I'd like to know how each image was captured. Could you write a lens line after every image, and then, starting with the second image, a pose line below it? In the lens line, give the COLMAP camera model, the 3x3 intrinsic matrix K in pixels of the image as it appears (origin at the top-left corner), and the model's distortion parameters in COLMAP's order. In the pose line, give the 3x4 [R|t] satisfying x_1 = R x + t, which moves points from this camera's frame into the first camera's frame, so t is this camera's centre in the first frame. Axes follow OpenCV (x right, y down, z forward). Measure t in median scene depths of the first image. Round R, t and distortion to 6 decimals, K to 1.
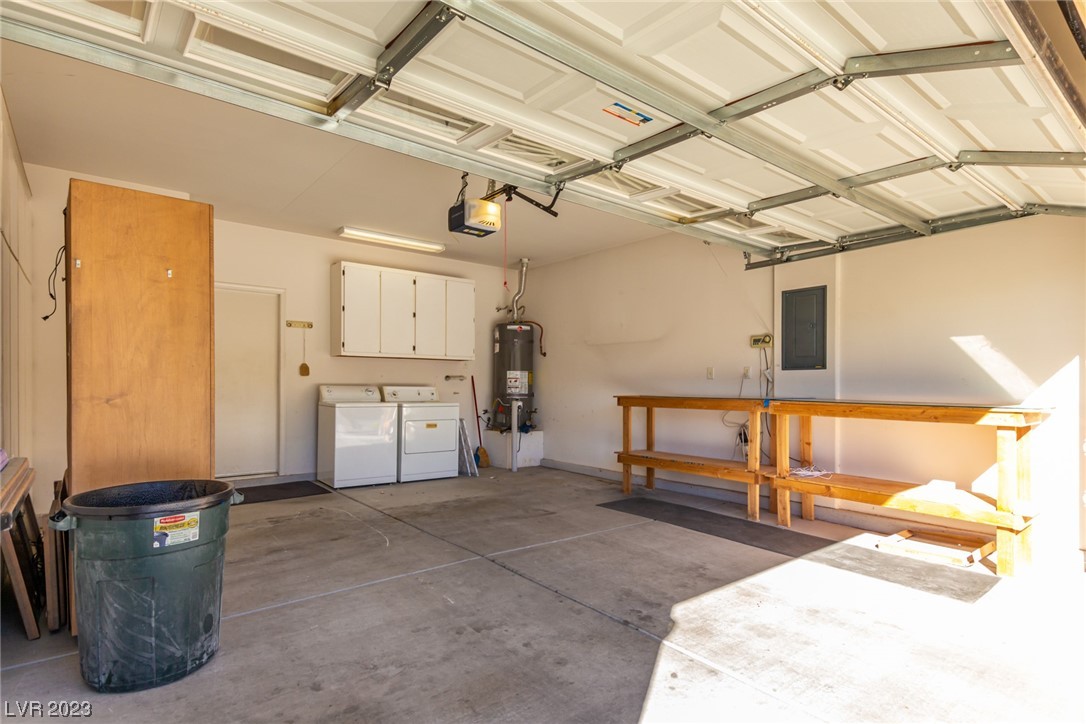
lens RADIAL K [[545.6, 0, 537.0], [0, 545.6, 385.8], [0, 0, 1]] dist [0.020348, -0.000175]
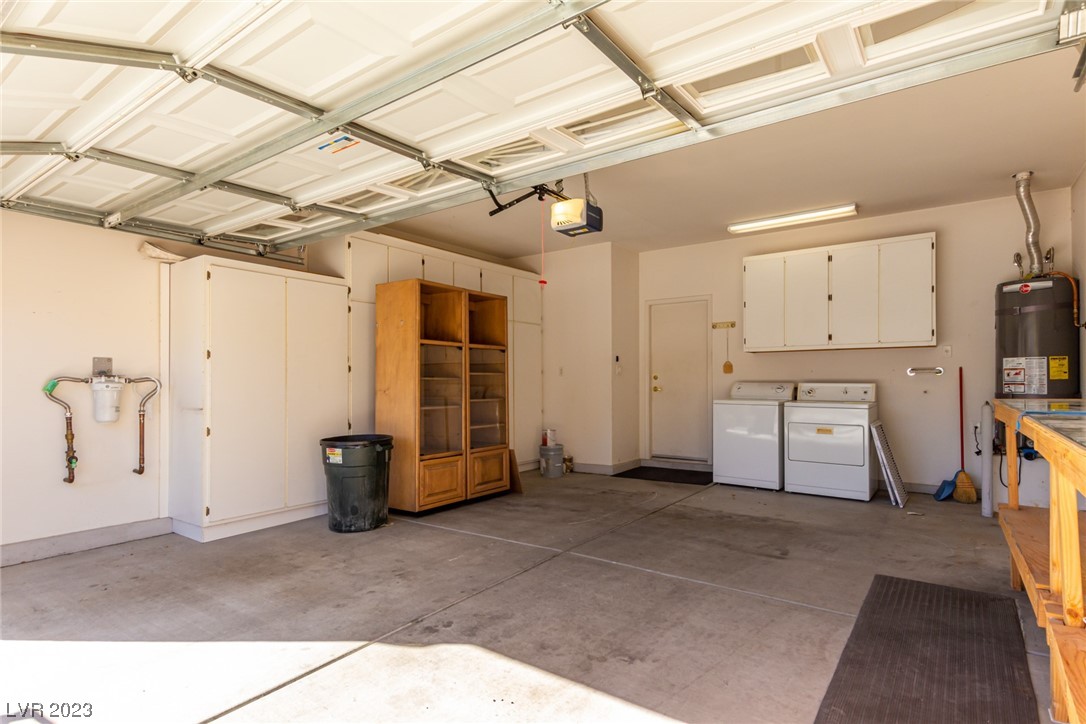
lens RADIAL K [[536.5, 0, 553.9], [0, 536.5, 379.3], [0, 0, 1]] dist [0.023518, 0.000257]
pose [[0.303084, -0.009628, -0.952915, 0.807548], [0.004656, 0.999952, -0.008622, 0.001227], [0.952952, -0.001824, 0.303114, 0.645676]]
